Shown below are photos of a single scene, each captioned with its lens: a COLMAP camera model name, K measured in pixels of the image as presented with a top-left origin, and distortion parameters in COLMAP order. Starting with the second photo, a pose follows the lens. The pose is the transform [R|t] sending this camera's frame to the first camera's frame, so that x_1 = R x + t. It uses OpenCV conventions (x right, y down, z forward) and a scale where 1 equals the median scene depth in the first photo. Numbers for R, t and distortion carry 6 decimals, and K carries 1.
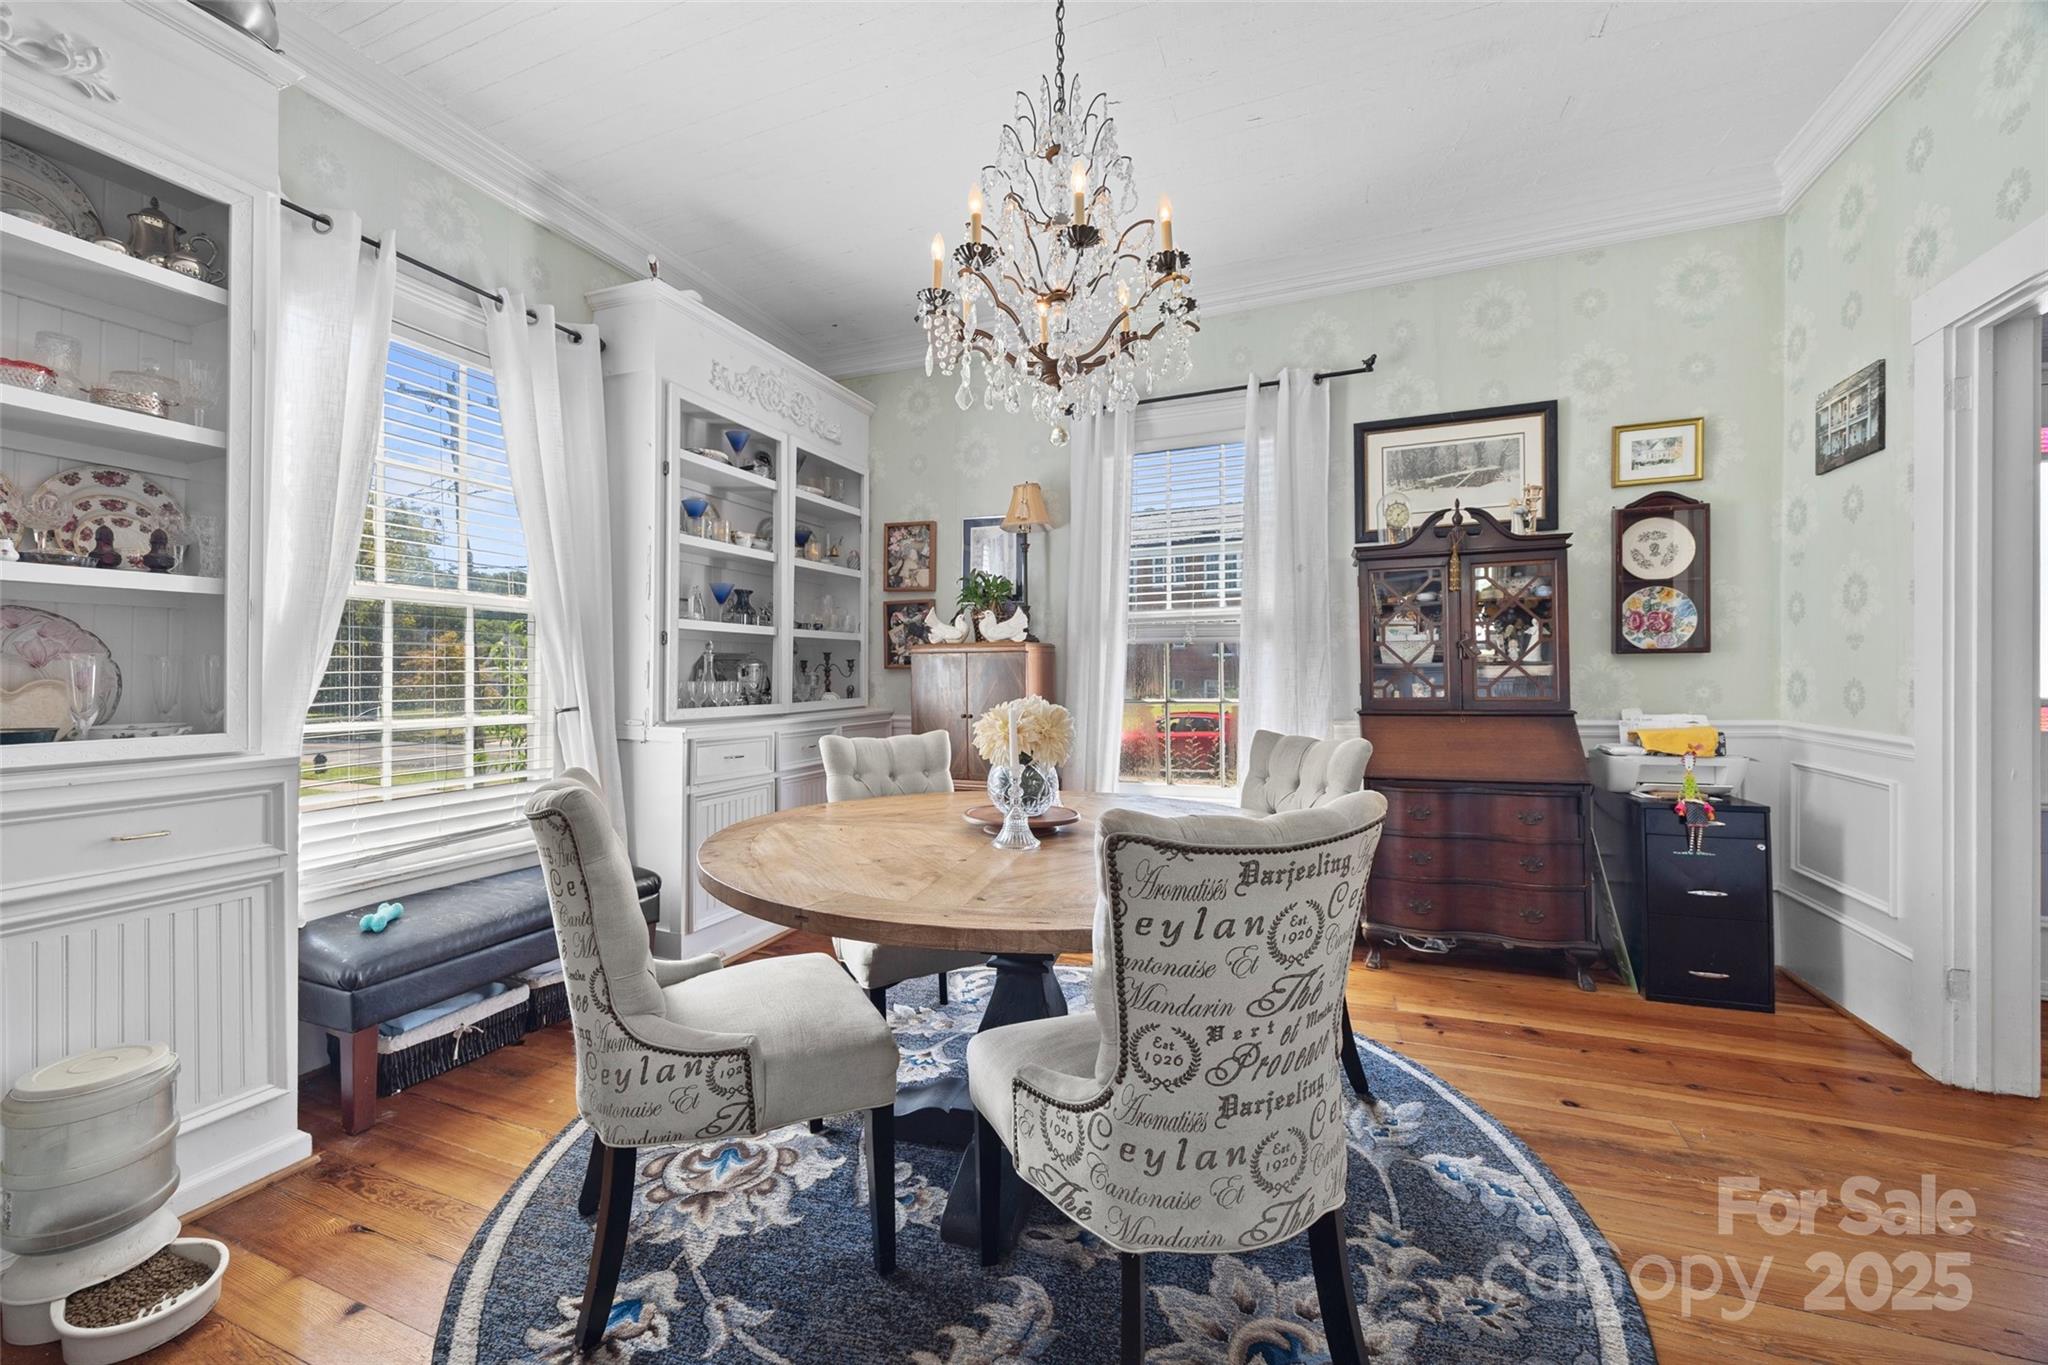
lens RADIAL K [[782.8, 0, 1024.1], [0, 782.8, 678.4], [0, 0, 1]] dist [0.001098, 0.000039]
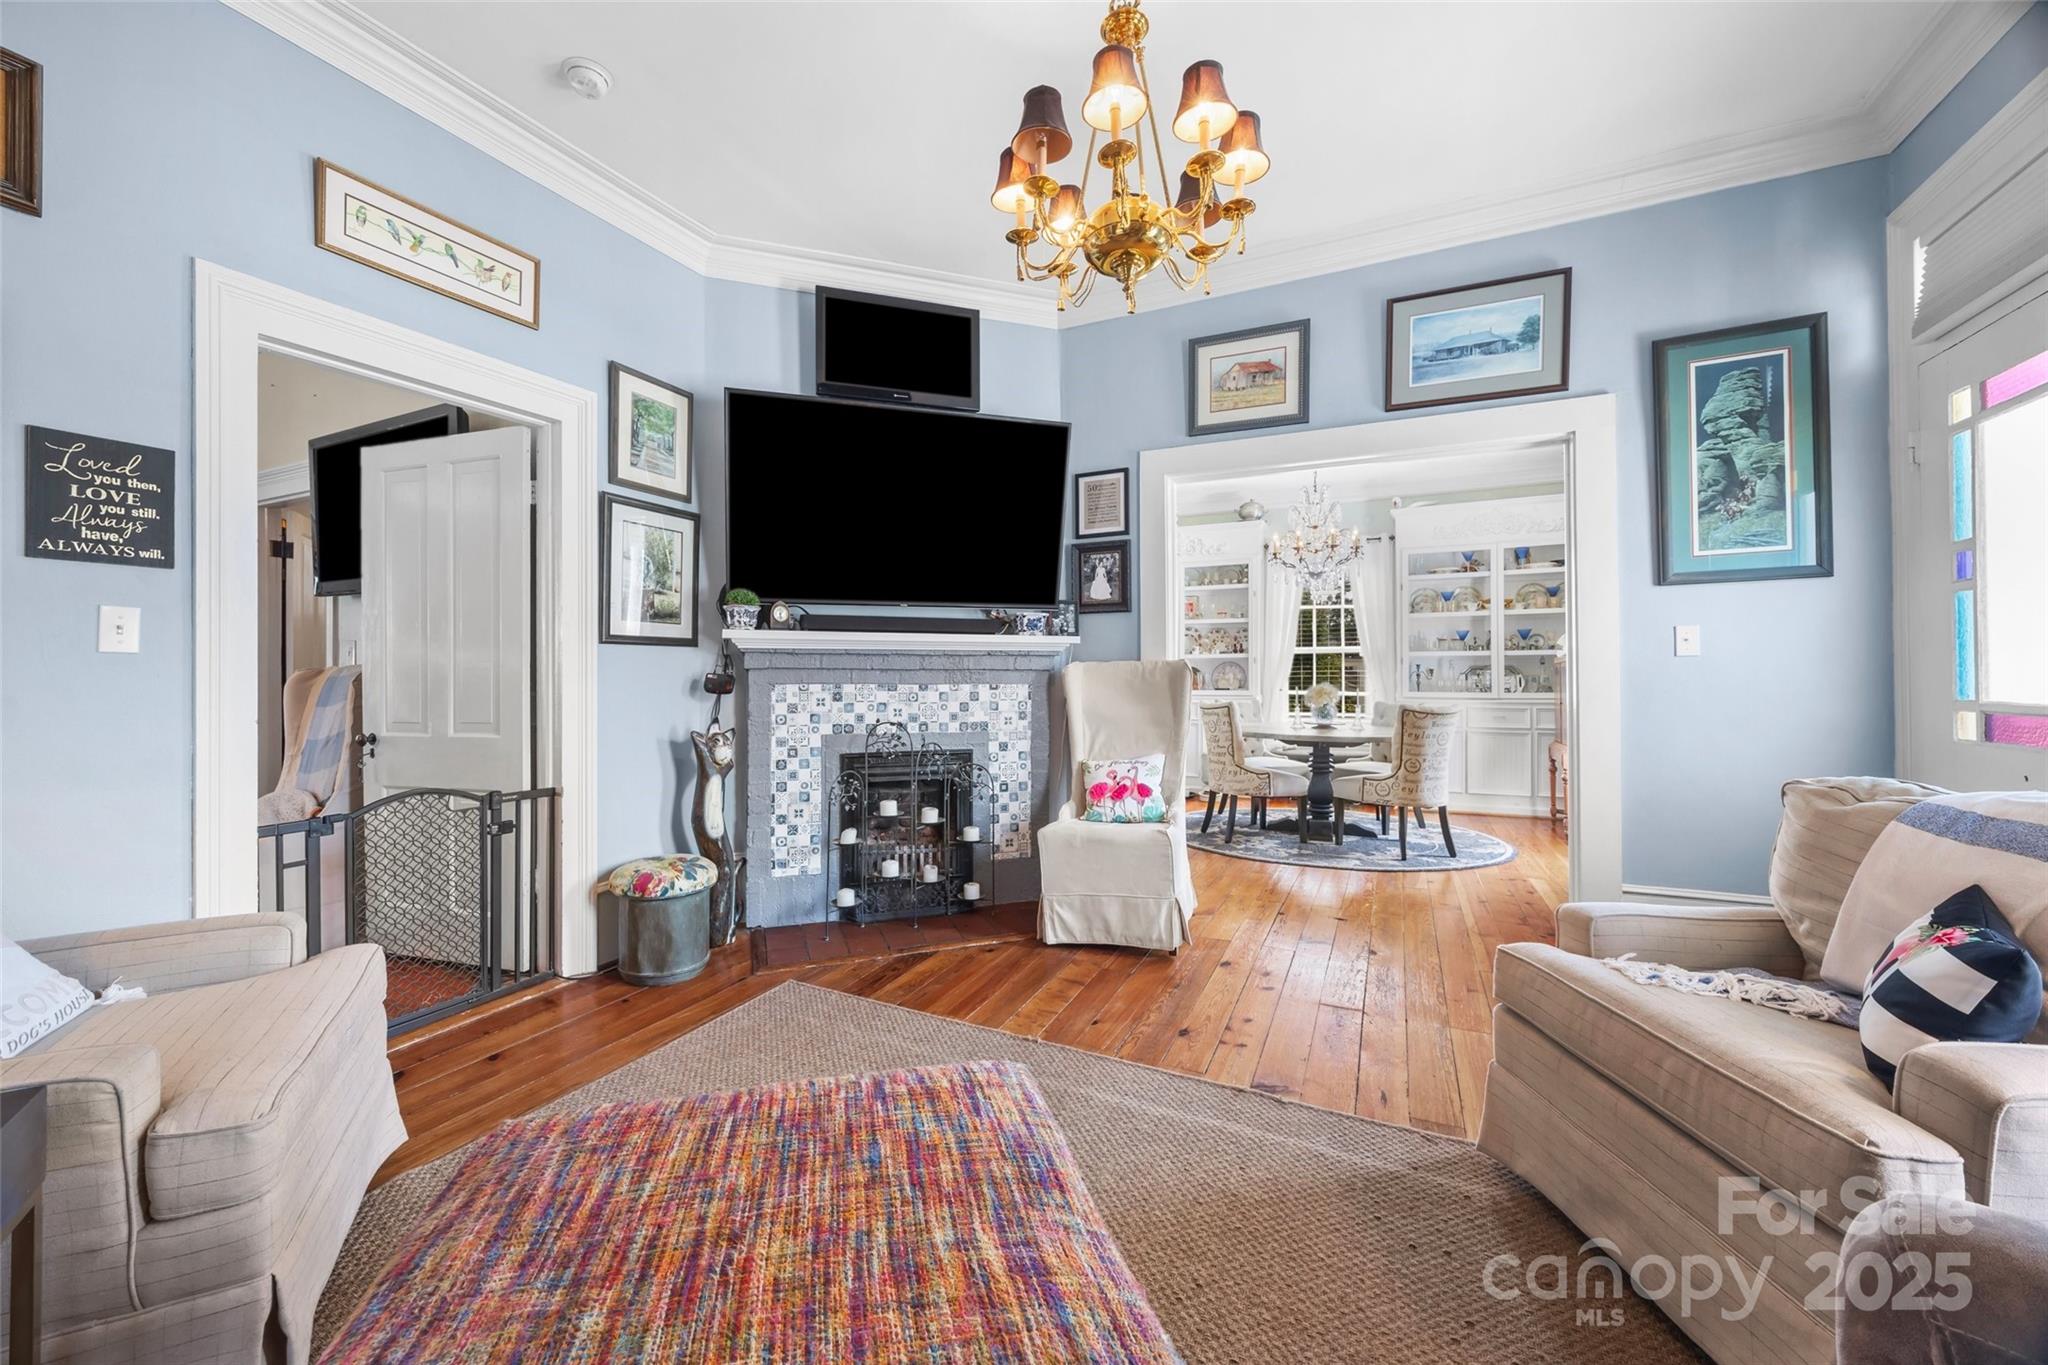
lens RADIAL K [[782.8, 0, 1025.8], [0, 782.8, 672.7], [0, 0, 1]] dist [0.001098, 0.000039]
pose [[-0.060675, 0.001829, -0.998156, 1.926133], [0.002909, 0.999994, 0.001656, -0.023640], [0.998153, -0.002803, -0.060680, 0.039694]]
